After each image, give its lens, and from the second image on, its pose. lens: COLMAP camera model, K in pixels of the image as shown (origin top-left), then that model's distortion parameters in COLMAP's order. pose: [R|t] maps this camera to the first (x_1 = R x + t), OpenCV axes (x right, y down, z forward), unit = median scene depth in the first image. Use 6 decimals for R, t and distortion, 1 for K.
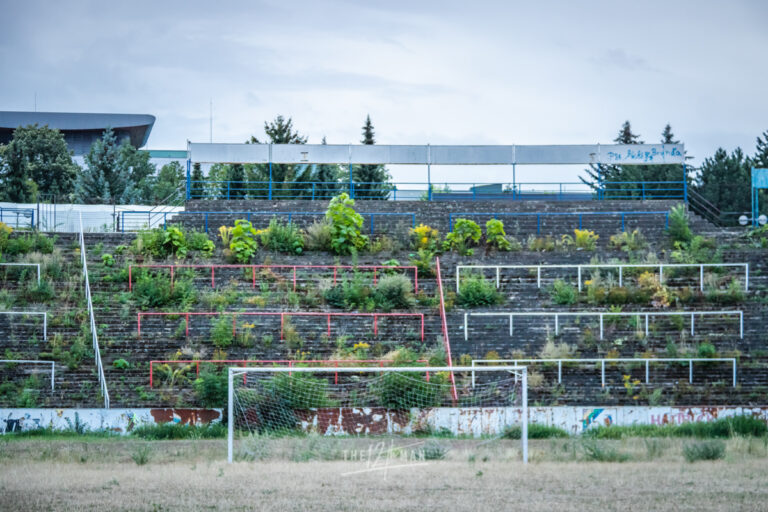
lens RADIAL K [[2015.8, 0, 476.3], [0, 2015.8, 288.2], [0, 0, 1]] dist [0.213958, 0.069609]
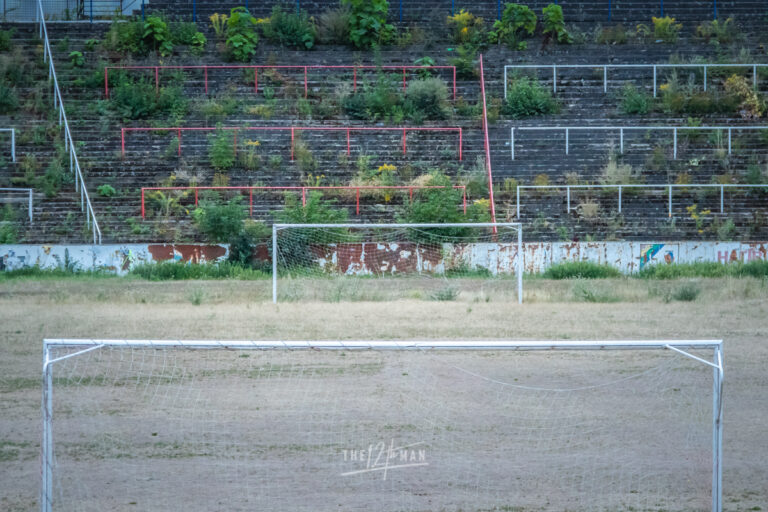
lens RADIAL K [[3921.1, 0, 384.0], [0, 3921.1, 256.0], [0, 0, 1]] dist [2.661943, 0.010388]
pose [[0.998089, -0.002786, -0.061734, 0.042556], [0.007212, 0.997408, 0.071590, -0.051800], [0.061375, -0.071898, 0.995522, -0.630091]]
